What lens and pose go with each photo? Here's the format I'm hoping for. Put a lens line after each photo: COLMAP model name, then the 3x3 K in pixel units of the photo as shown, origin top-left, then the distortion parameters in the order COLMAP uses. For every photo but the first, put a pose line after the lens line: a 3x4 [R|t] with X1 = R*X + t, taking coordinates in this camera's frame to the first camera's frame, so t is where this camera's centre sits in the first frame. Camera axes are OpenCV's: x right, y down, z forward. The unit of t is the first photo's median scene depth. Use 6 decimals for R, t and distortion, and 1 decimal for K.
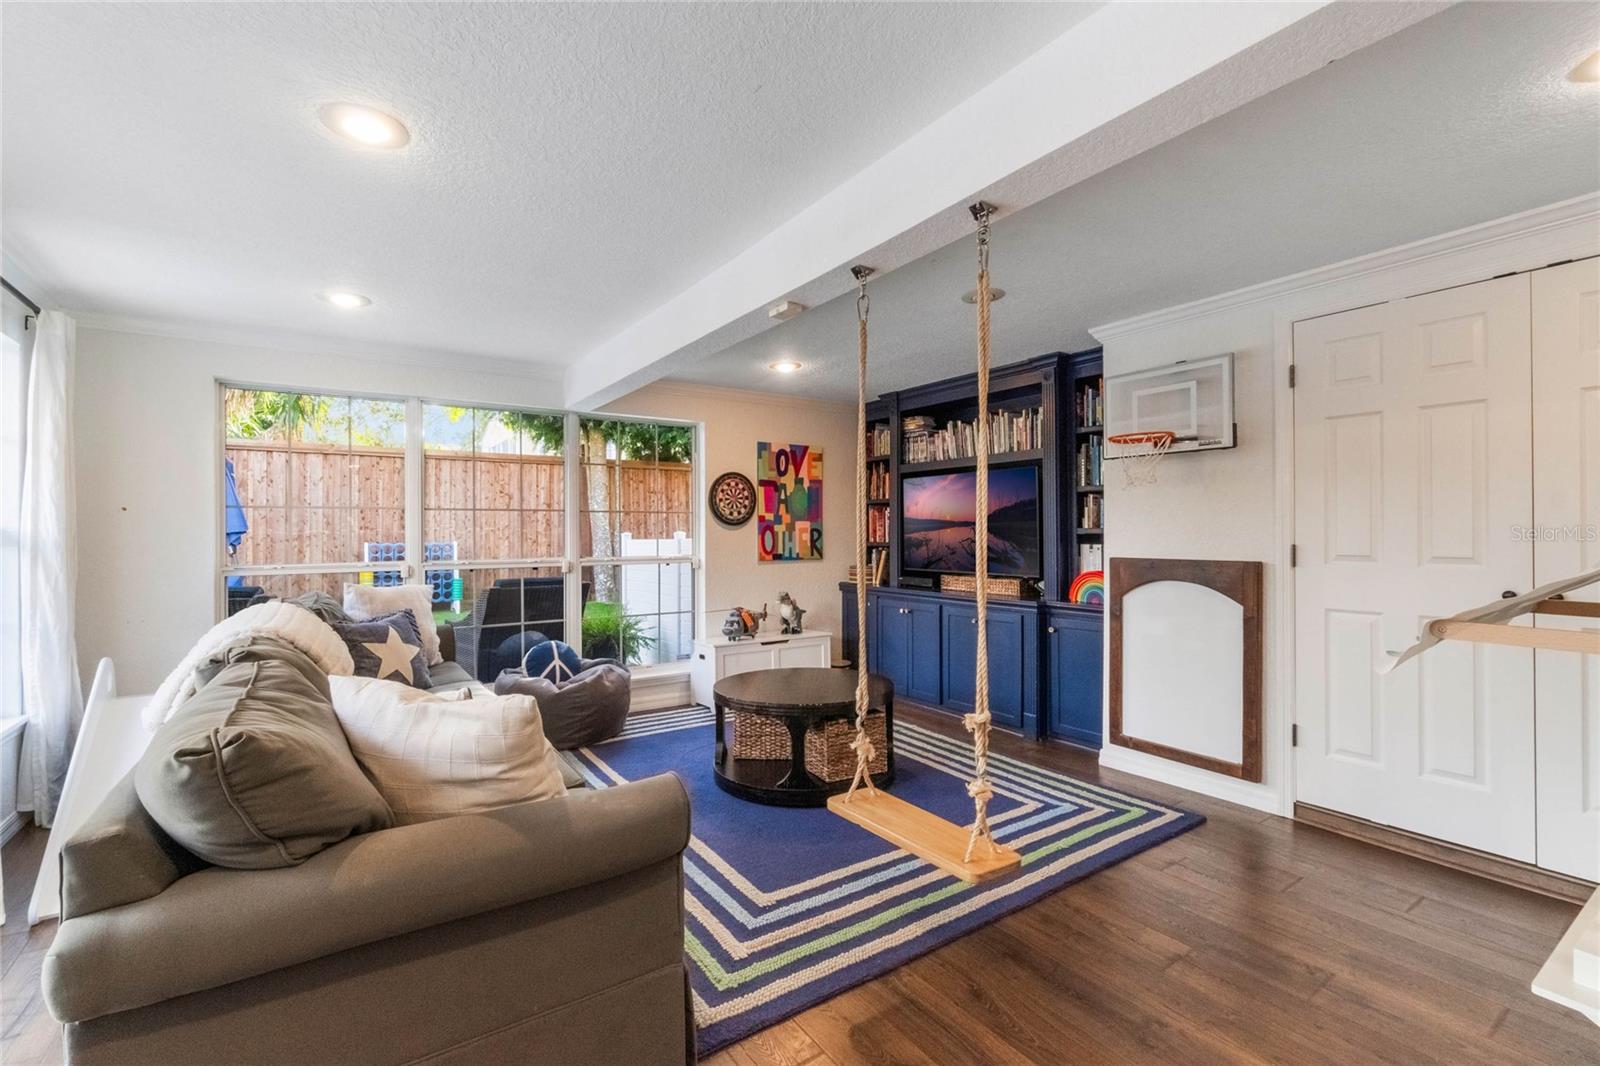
lens RADIAL K [[723.3, 0, 790.7], [0, 723.3, 536.1], [0, 0, 1]] dist [0.000261, 0.001980]
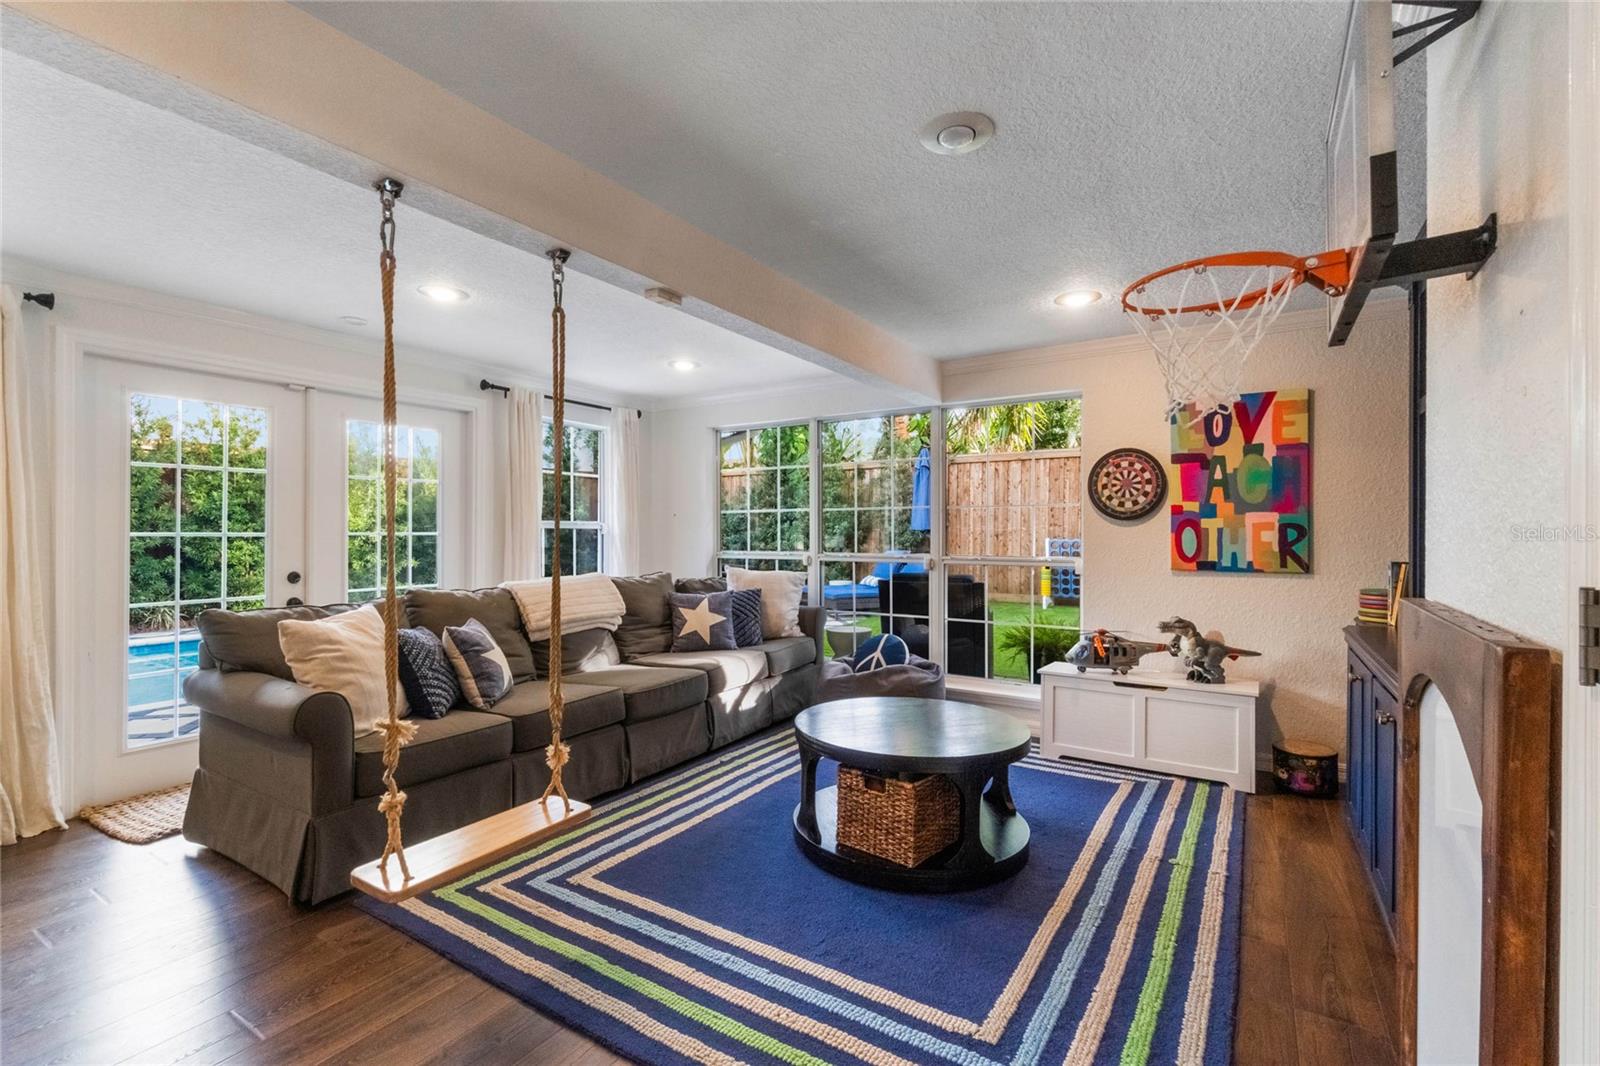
lens RADIAL K [[723.3, 0, 792.3], [0, 723.3, 533.8], [0, 0, 1]] dist [0.000261, 0.001980]
pose [[0.378429, 0.008038, -0.925596, 0.459273], [-0.006513, 0.999961, 0.006021, -0.002672], [0.925608, 0.003750, 0.378466, 0.388285]]
